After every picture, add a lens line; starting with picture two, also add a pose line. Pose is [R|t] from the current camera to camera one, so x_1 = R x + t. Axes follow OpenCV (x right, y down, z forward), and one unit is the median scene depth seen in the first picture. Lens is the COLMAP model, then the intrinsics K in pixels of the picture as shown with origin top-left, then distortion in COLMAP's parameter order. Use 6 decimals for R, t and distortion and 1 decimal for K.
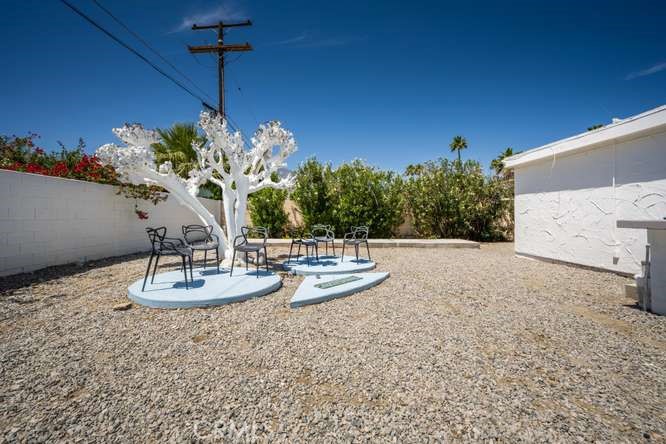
lens RADIAL K [[270.2, 0, 330.3], [0, 270.2, 219.3], [0, 0, 1]] dist [-0.002132, -0.000079]
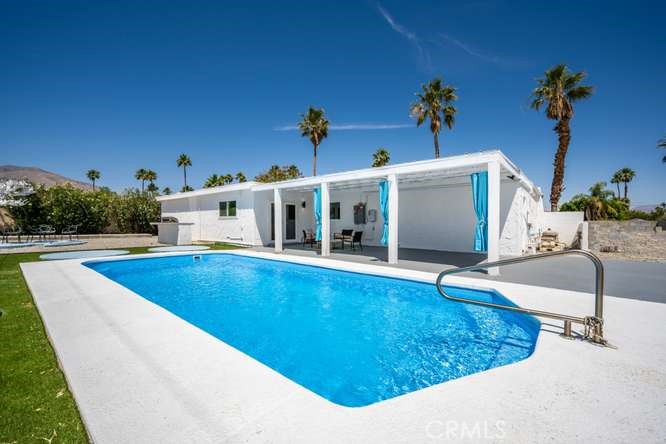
lens RADIAL K [[270.2, 0, 330.3], [0, 270.2, 219.3], [0, 0, 1]] dist [-0.002132, -0.000079]
pose [[0.635057, 0.009455, 0.772407, -0.138737], [0.009171, 0.999762, -0.019777, 0.024569], [-0.772410, 0.019643, 0.634820, -1.098042]]
